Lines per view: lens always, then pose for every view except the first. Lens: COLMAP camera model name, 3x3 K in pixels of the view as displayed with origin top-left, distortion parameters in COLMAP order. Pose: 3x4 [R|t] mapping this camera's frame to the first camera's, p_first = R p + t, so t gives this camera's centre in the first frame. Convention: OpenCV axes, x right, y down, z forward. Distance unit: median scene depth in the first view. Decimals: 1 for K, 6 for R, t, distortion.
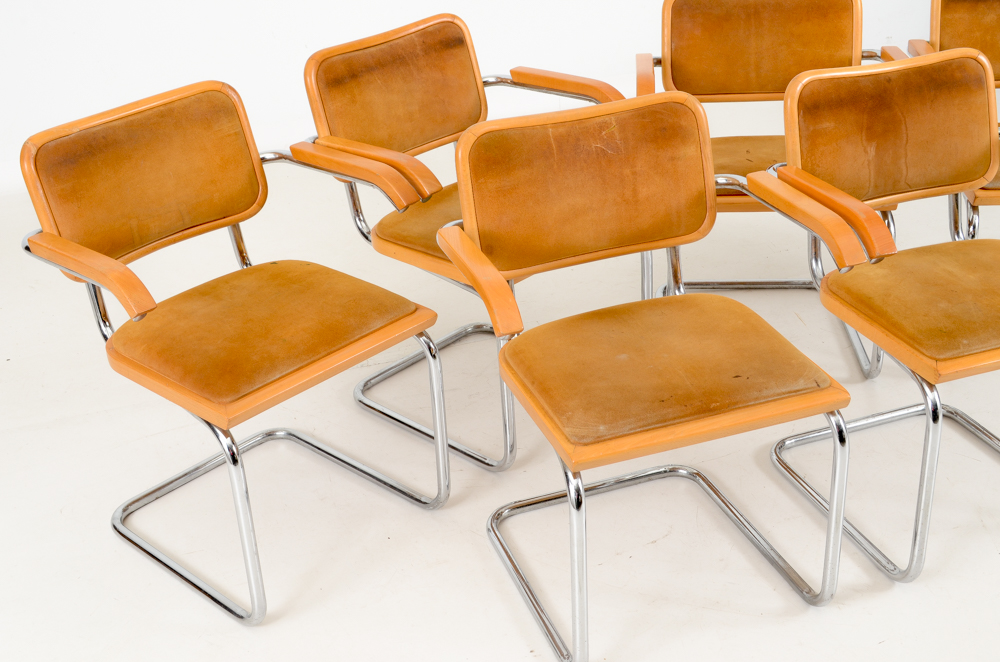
lens RADIAL K [[1328.8, 0, 500.0], [0, 1328.8, 331.0], [0, 0, 1]] dist [-0.037988, -0.014545]
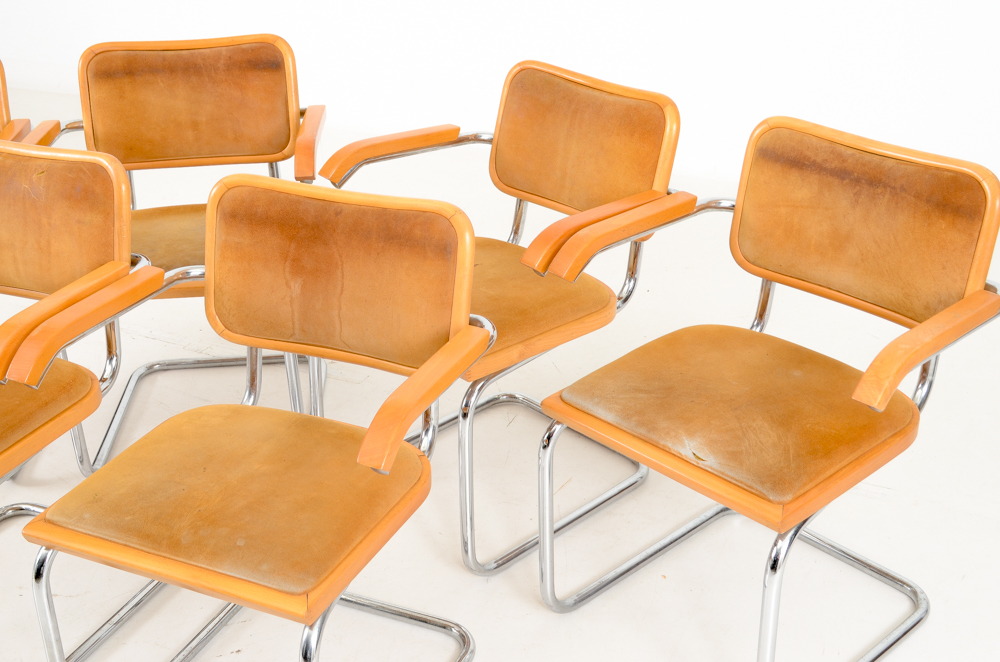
lens RADIAL K [[1362.3, 0, 500.0], [0, 1362.3, 331.0], [0, 0, 1]] dist [-0.035311, -0.017799]
pose [[0.705710, 0.335044, -0.624275, 0.933308], [-0.318560, 0.937083, 0.142811, -0.279031], [0.632845, 0.098086, 0.768040, 0.435622]]
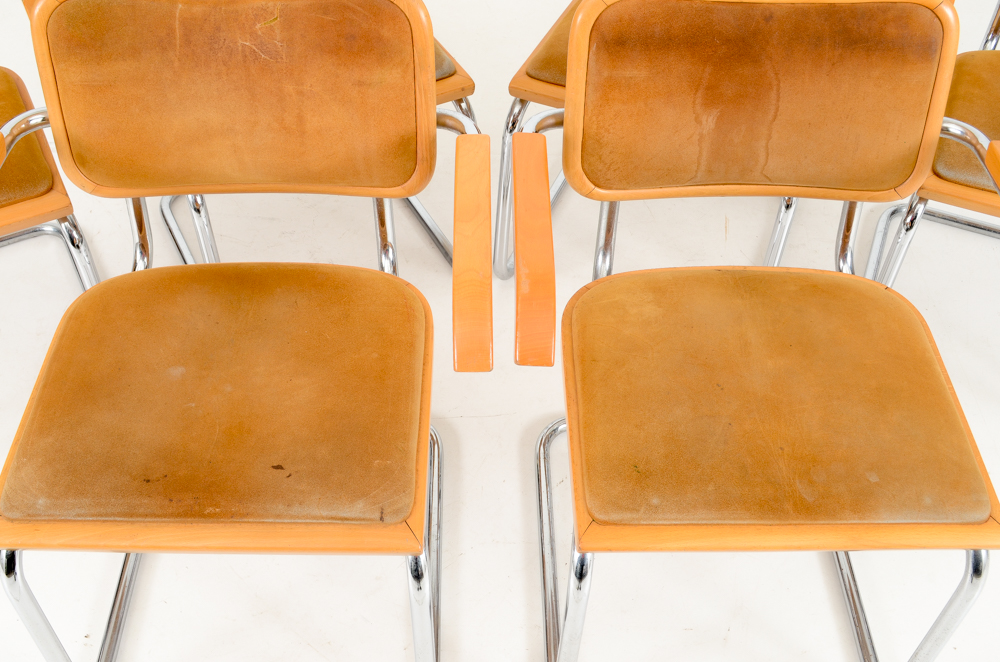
lens RADIAL K [[1107.4, 0, 497.3], [0, 1107.4, 343.0], [0, 0, 1]] dist [-0.065105, 0.001840]
pose [[0.943146, 0.282000, -0.175933, 0.314836], [-0.203321, 0.908215, 0.365796, -0.218293], [0.262939, -0.309229, 0.913915, 0.455399]]
